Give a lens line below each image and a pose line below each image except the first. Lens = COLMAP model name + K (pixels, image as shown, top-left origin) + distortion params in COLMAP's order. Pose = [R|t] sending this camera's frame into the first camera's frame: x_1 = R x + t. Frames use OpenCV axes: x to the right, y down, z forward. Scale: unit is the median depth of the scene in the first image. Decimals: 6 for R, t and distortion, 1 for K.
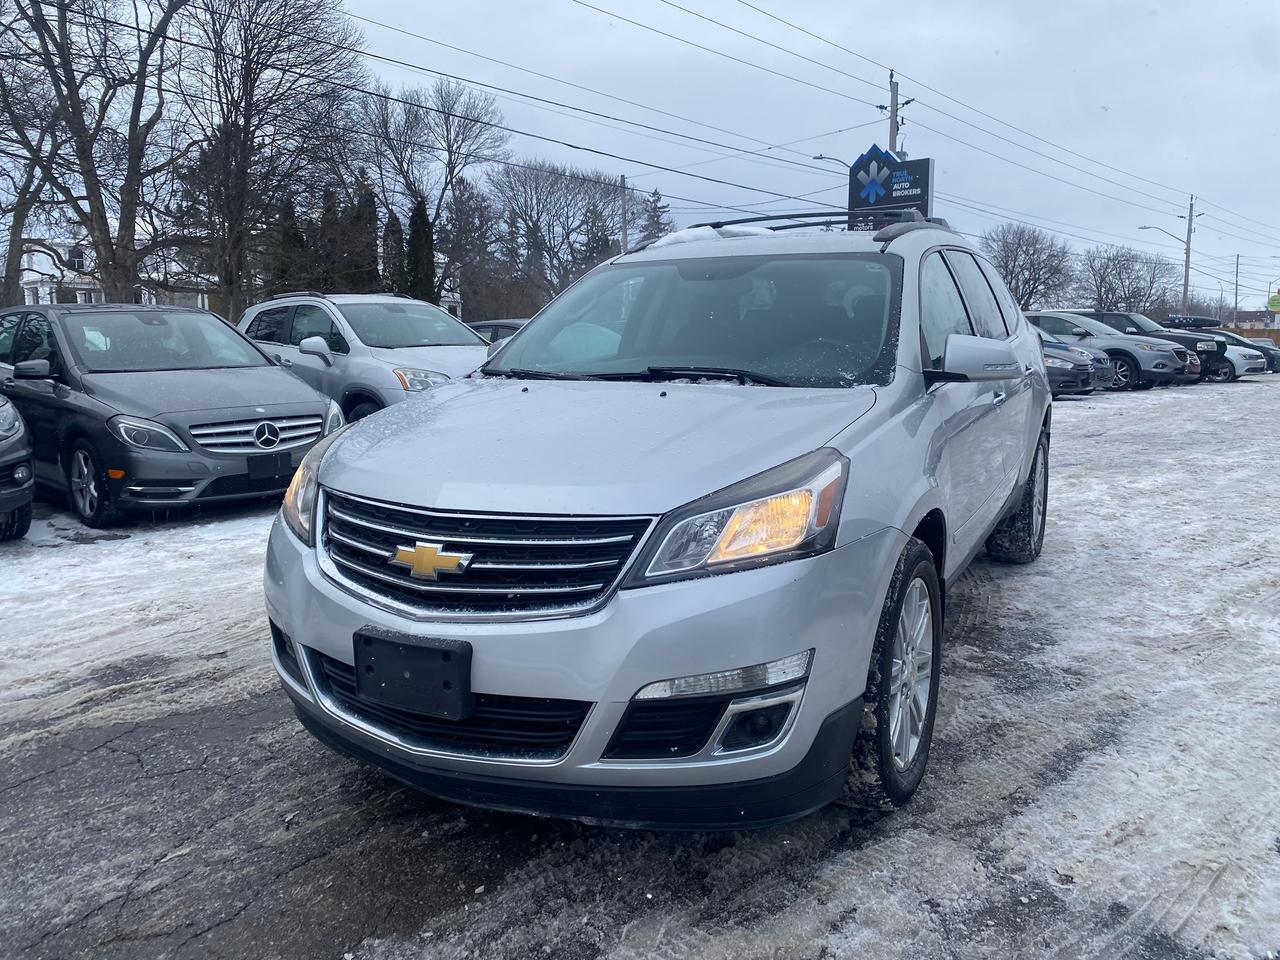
lens RADIAL K [[970.6, 0, 643.4], [0, 970.6, 462.8], [0, 0, 1]] dist [0.026013, -0.015280]
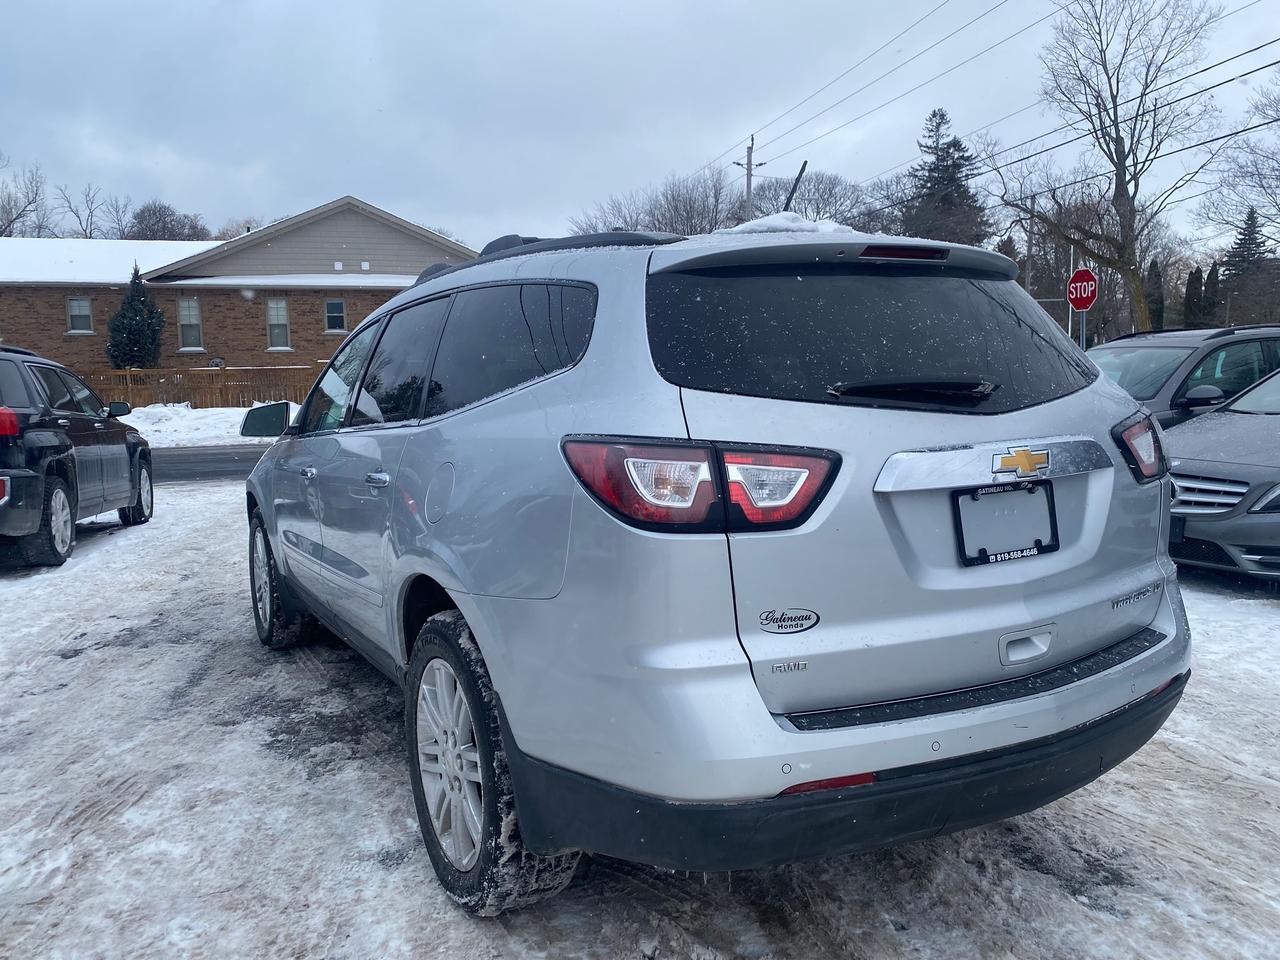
lens RADIAL K [[970.6, 0, 643.6], [0, 970.6, 486.6], [0, 0, 1]] dist [0.026013, -0.015280]
pose [[-0.528778, 0.125489, -0.839432, 1.472316], [-0.096552, 0.973696, 0.206381, -0.416902], [0.843251, 0.190178, -0.502753, 2.592064]]
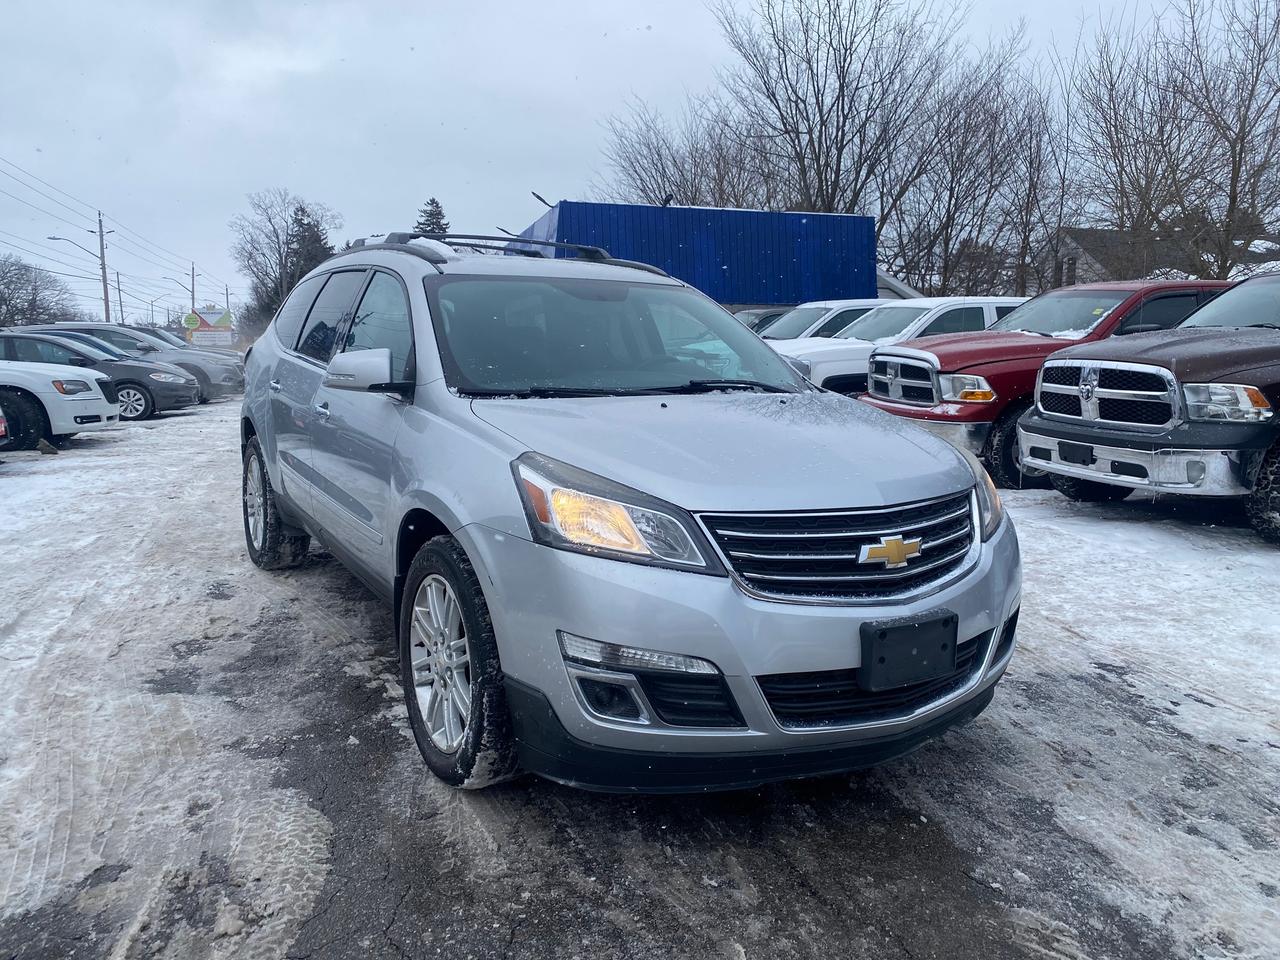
lens RADIAL K [[970.6, 0, 636.3], [0, 970.6, 470.9], [0, 0, 1]] dist [0.026013, -0.015280]
pose [[0.507544, -0.100143, 0.855786, -1.169328], [0.105768, 0.992952, 0.053466, -0.074504], [-0.855109, 0.063379, 0.514559, 0.586582]]
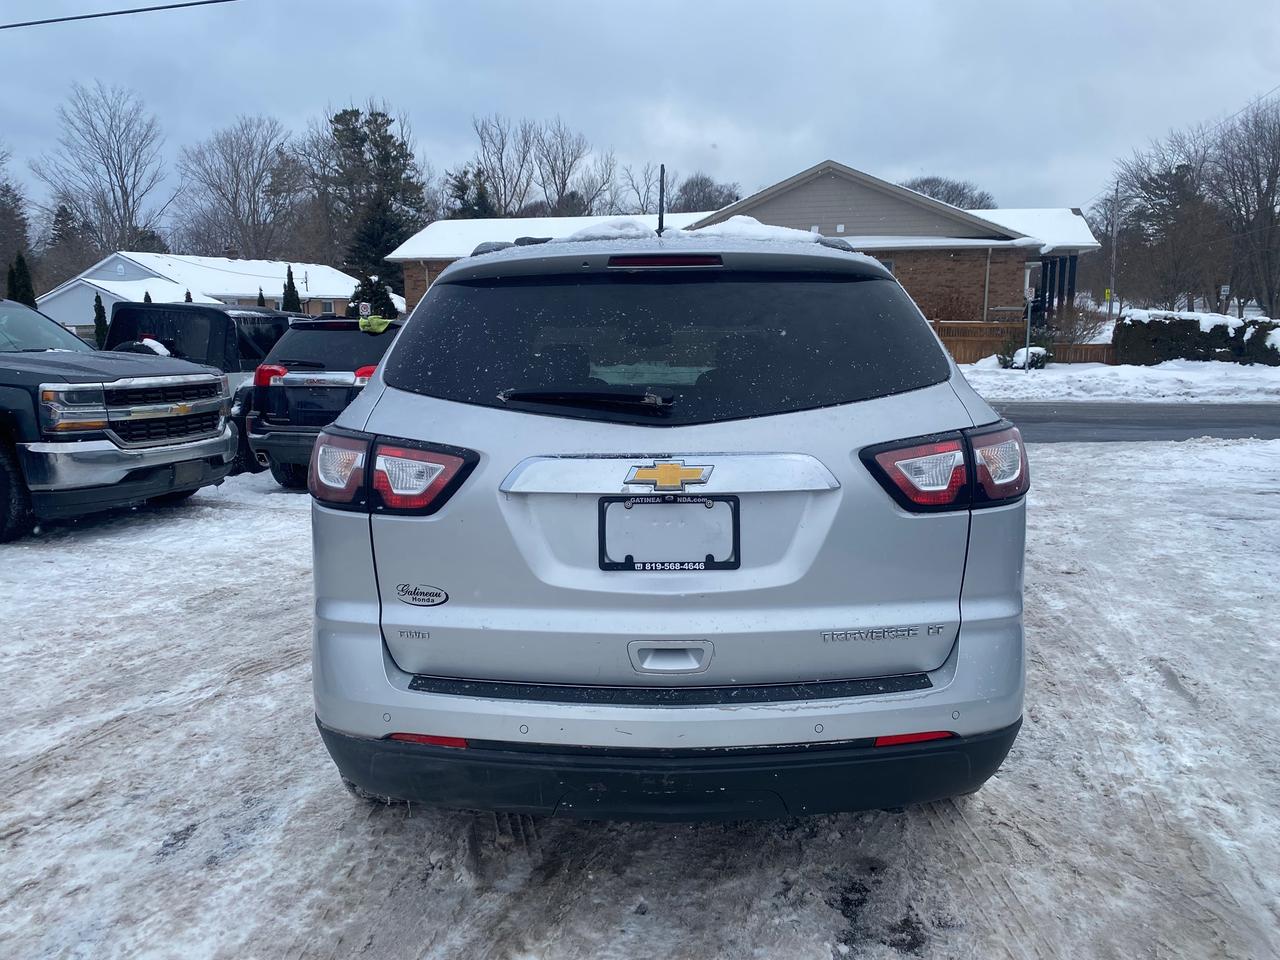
lens RADIAL K [[970.6, 0, 626.6], [0, 970.6, 473.1], [0, 0, 1]] dist [0.026013, -0.015280]
pose [[-0.887932, 0.083701, -0.452296, 1.043716], [-0.049000, 0.960497, 0.273944, -0.516372], [0.457358, 0.265406, -0.848754, 3.089510]]
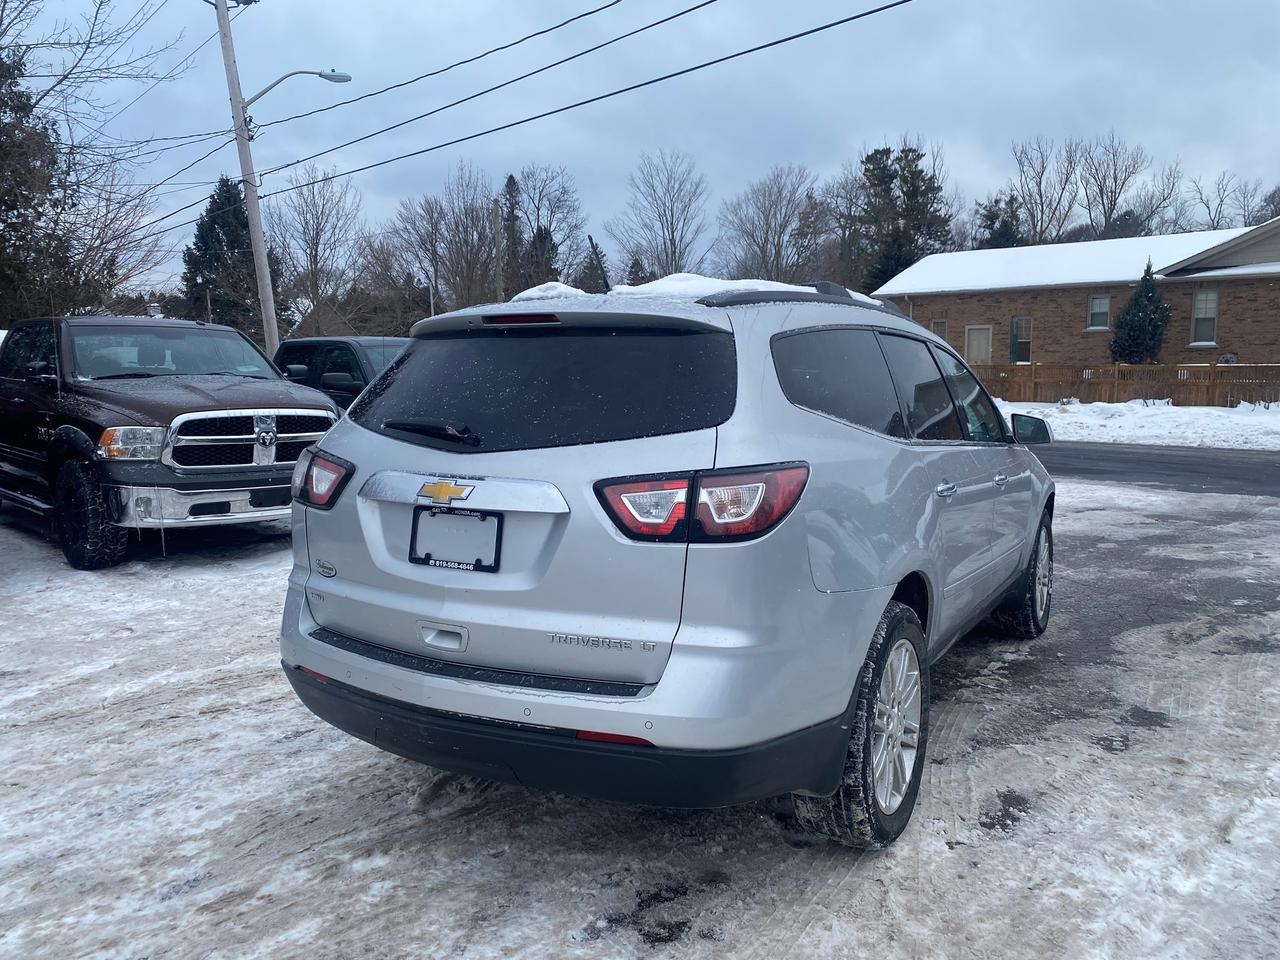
lens RADIAL K [[970.6, 0, 634.1], [0, 970.6, 490.6], [0, 0, 1]] dist [0.026013, -0.015280]
pose [[-0.999023, 0.007265, 0.043595, 0.434532], [0.018589, 0.963979, 0.265328, -0.561069], [-0.040097, 0.265879, -0.963172, 3.381004]]
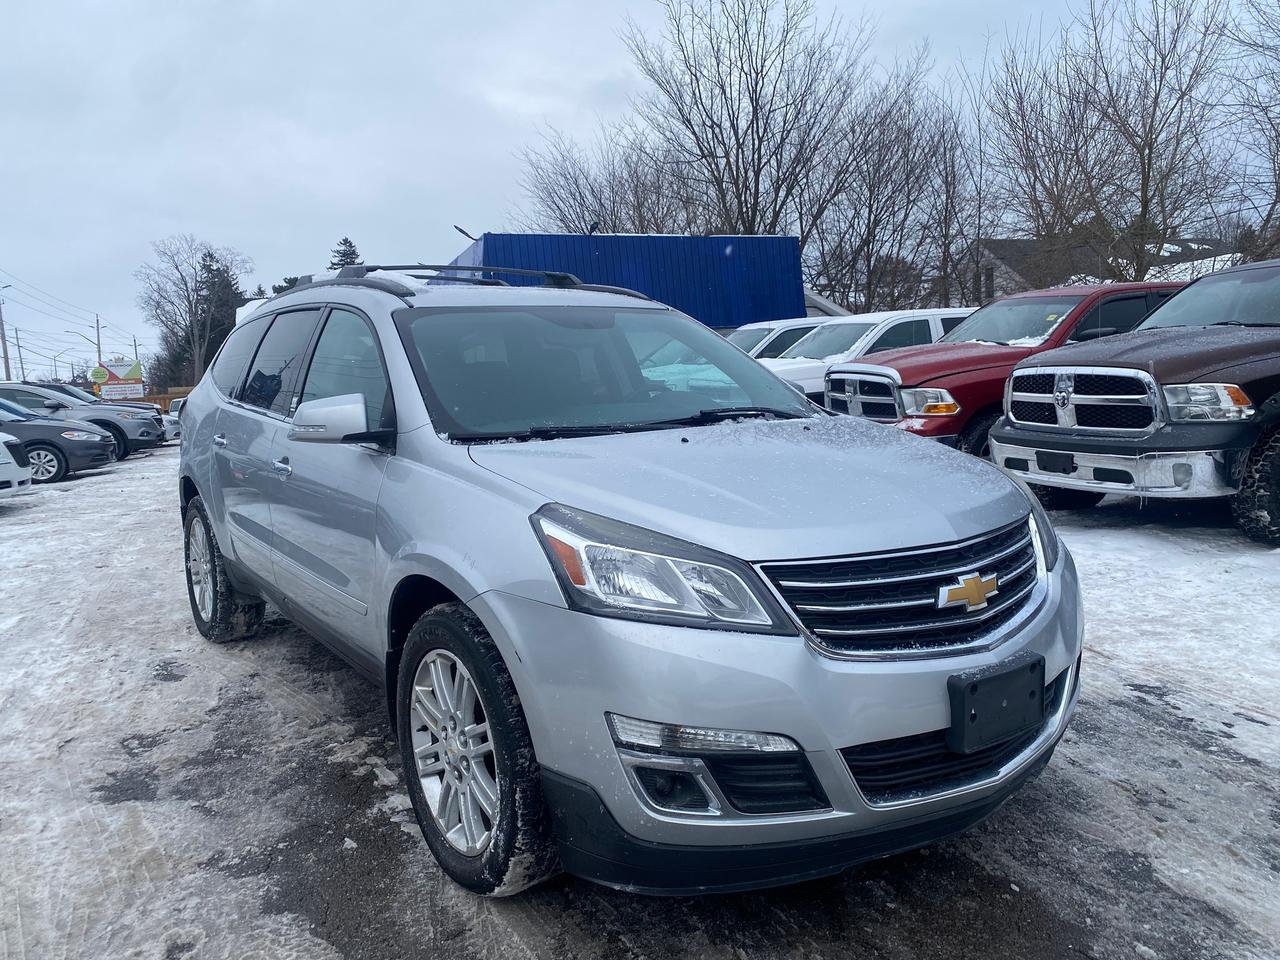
lens RADIAL K [[970.6, 0, 631.9], [0, 970.6, 482.4], [0, 0, 1]] dist [0.026013, -0.015280]
pose [[0.442606, -0.113582, 0.889494, -1.103613], [0.162145, 0.985732, 0.045189, -0.098761], [-0.881935, 0.124227, 0.454708, 0.736285]]
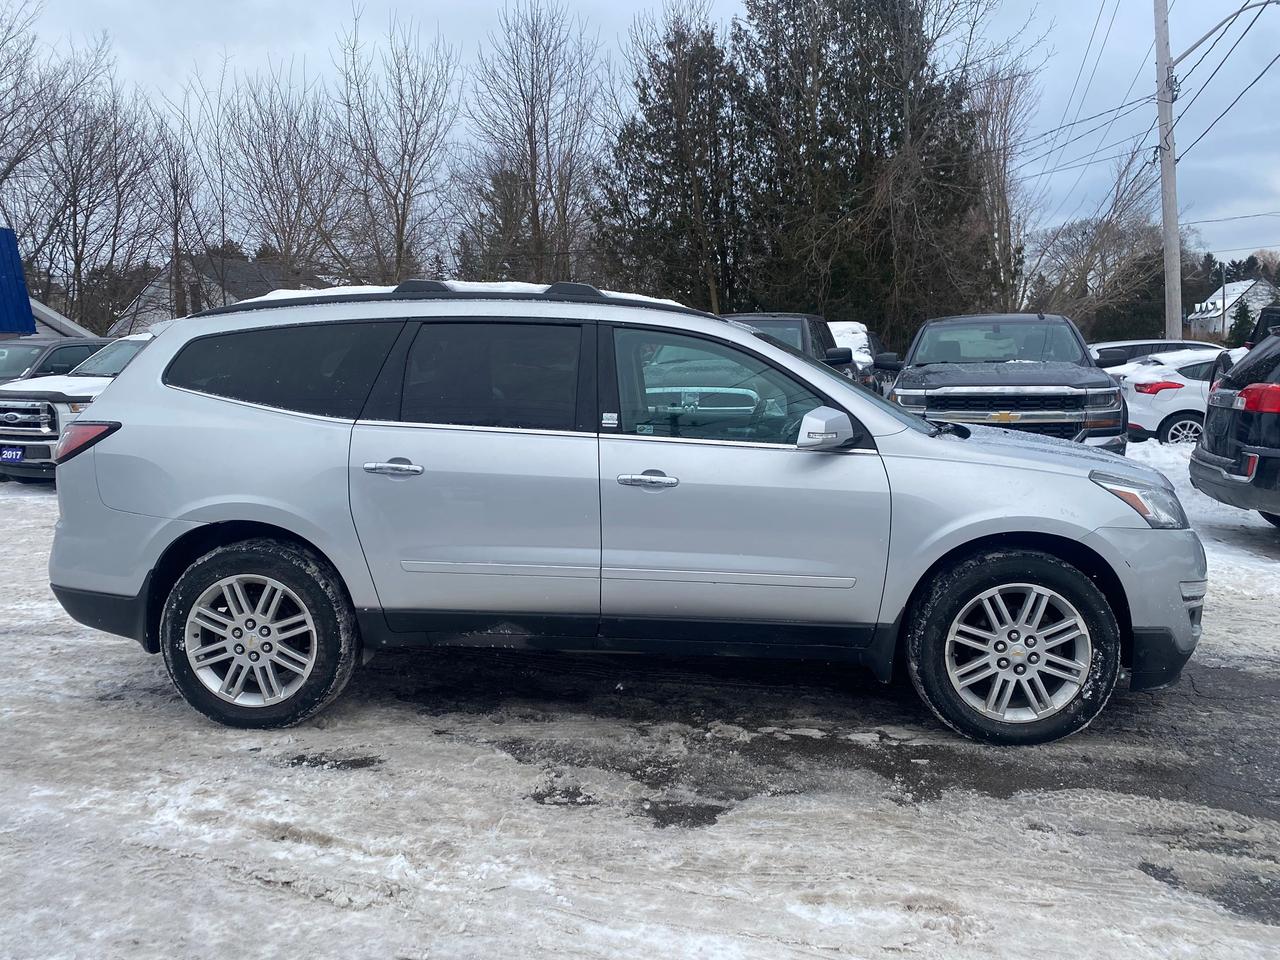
lens RADIAL K [[970.6, 0, 637.5], [0, 970.6, 485.4], [0, 0, 1]] dist [0.026013, -0.015280]
pose [[-0.414323, -0.100349, 0.904581, -1.357592], [0.153501, 0.971960, 0.178131, -0.385443], [-0.897092, 0.212658, -0.387302, 2.350414]]
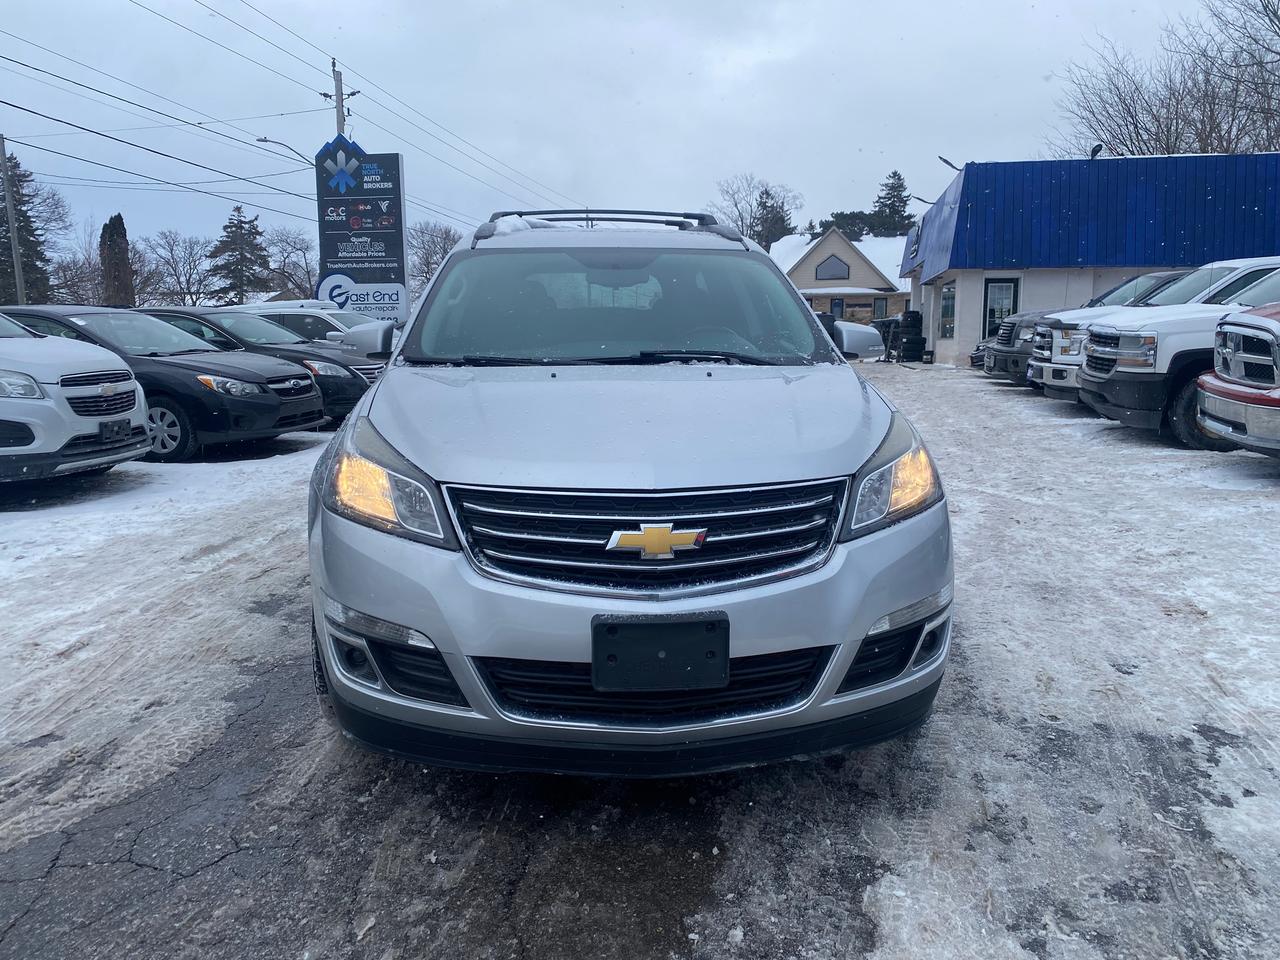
lens RADIAL K [[970.6, 0, 643.0], [0, 970.6, 463.2], [0, 0, 1]] dist [0.026013, -0.015280]
pose [[0.836317, -0.076893, 0.542828, -0.678447], [0.073338, 0.996908, 0.028225, -0.008532], [-0.543319, 0.016205, 0.839370, 0.144333]]
